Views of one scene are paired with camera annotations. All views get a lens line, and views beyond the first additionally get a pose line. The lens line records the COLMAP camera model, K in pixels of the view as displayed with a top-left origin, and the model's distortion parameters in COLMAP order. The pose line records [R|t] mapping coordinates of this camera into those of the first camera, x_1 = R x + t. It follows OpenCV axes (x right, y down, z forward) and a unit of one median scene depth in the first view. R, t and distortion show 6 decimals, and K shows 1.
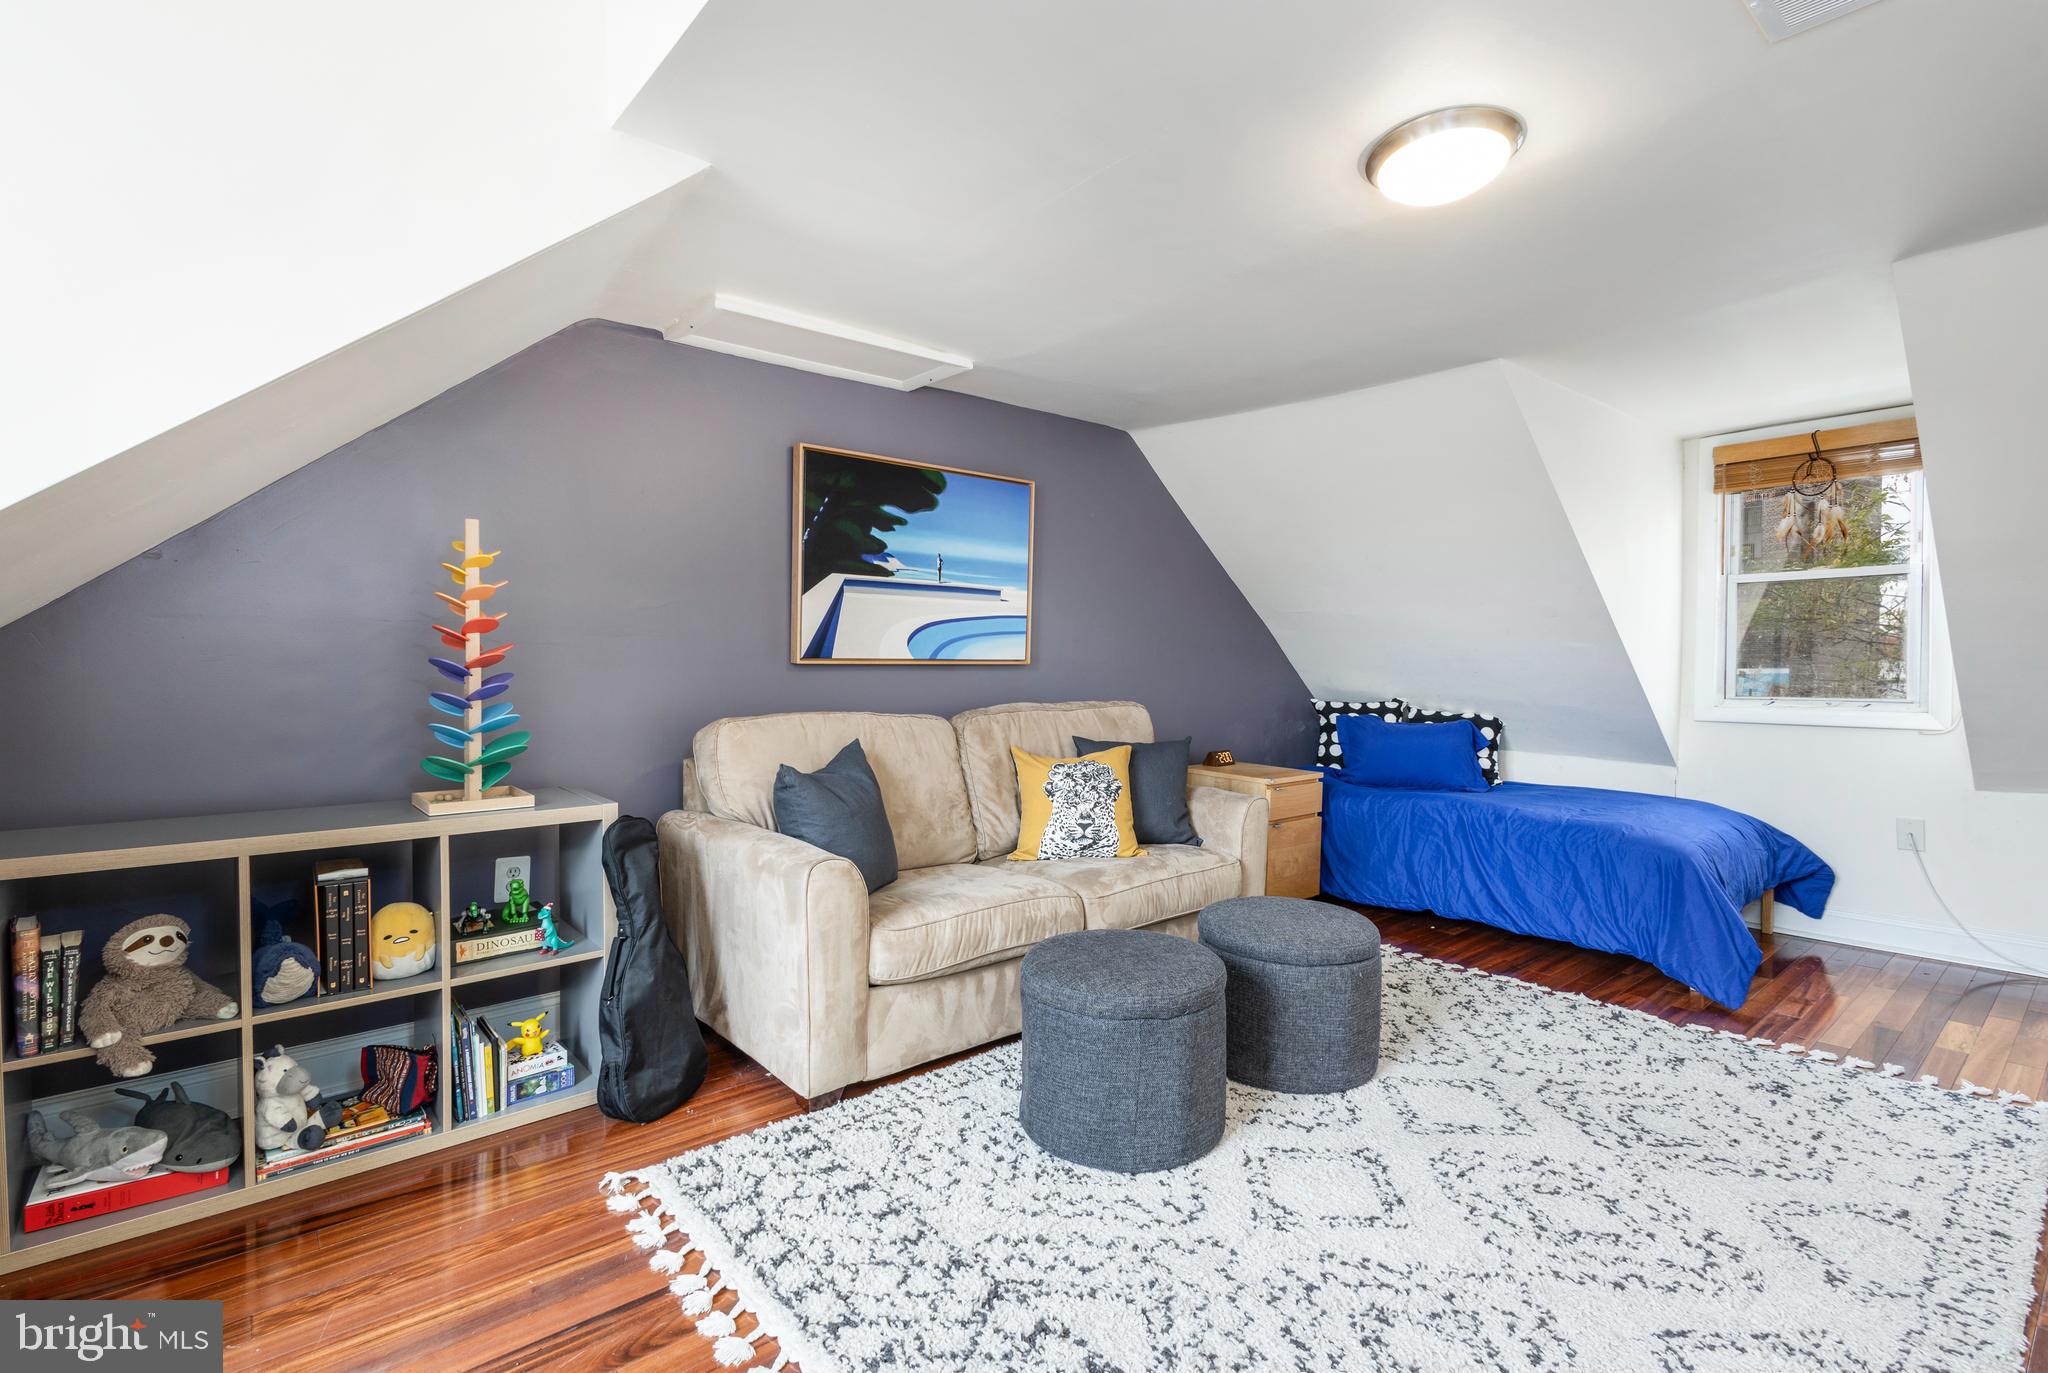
lens RADIAL K [[981.6, 0, 1033.8], [0, 981.6, 720.7], [0, 0, 1]] dist [0.010146, 0.000127]
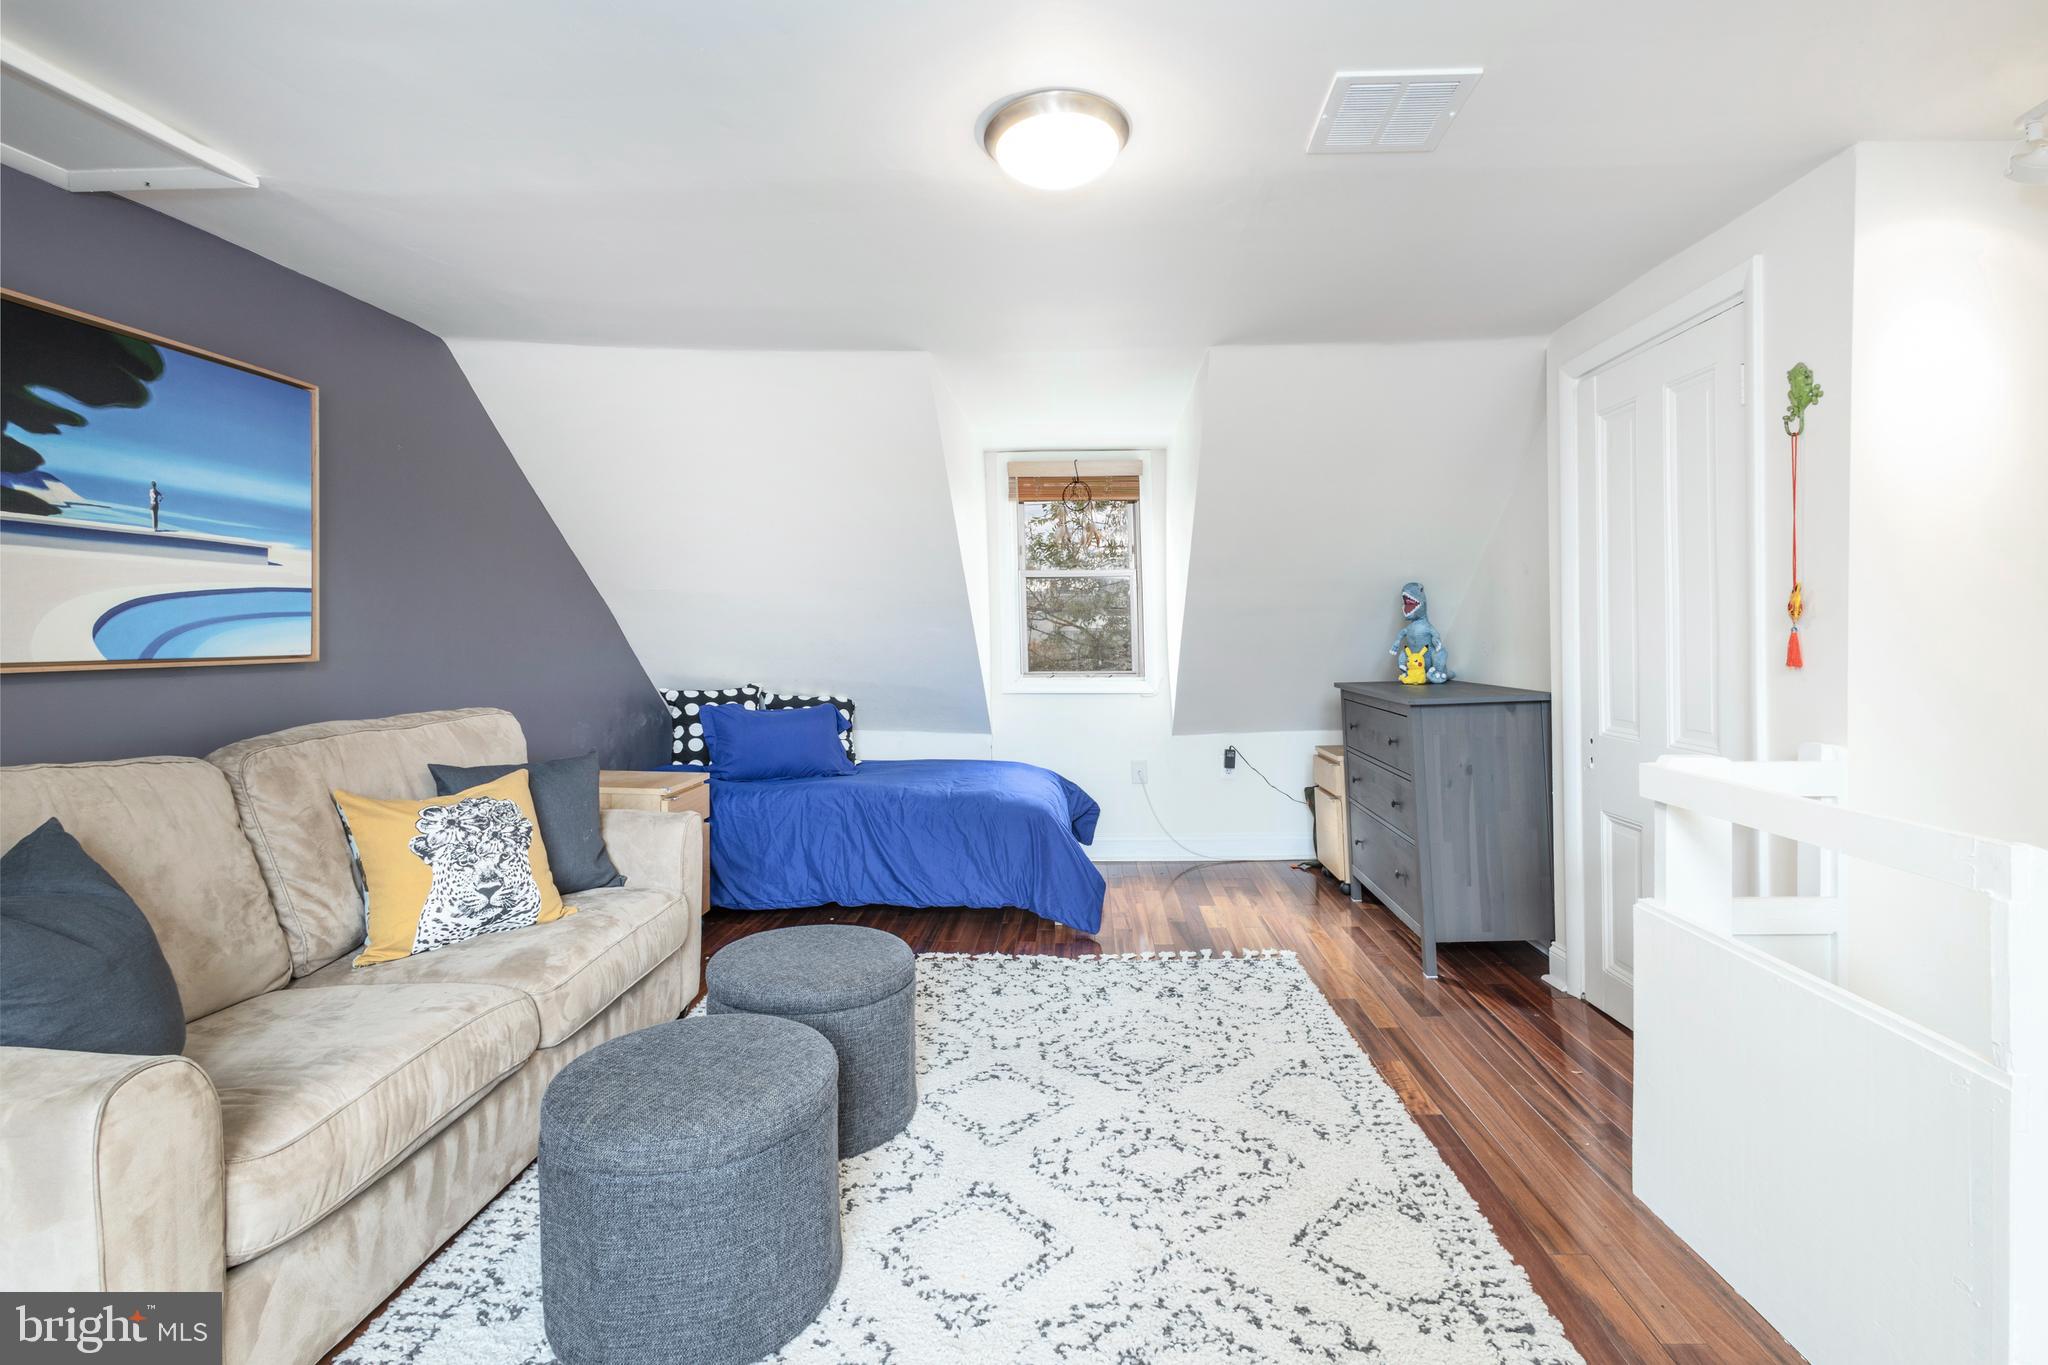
lens RADIAL K [[981.6, 0, 1072.1], [0, 981.6, 678.5], [0, 0, 1]] dist [0.010146, 0.000127]
pose [[0.665907, -0.039841, 0.744970, -0.187514], [0.048623, 0.998768, 0.009951, -0.032172], [-0.744449, 0.029597, 0.667023, 0.201984]]
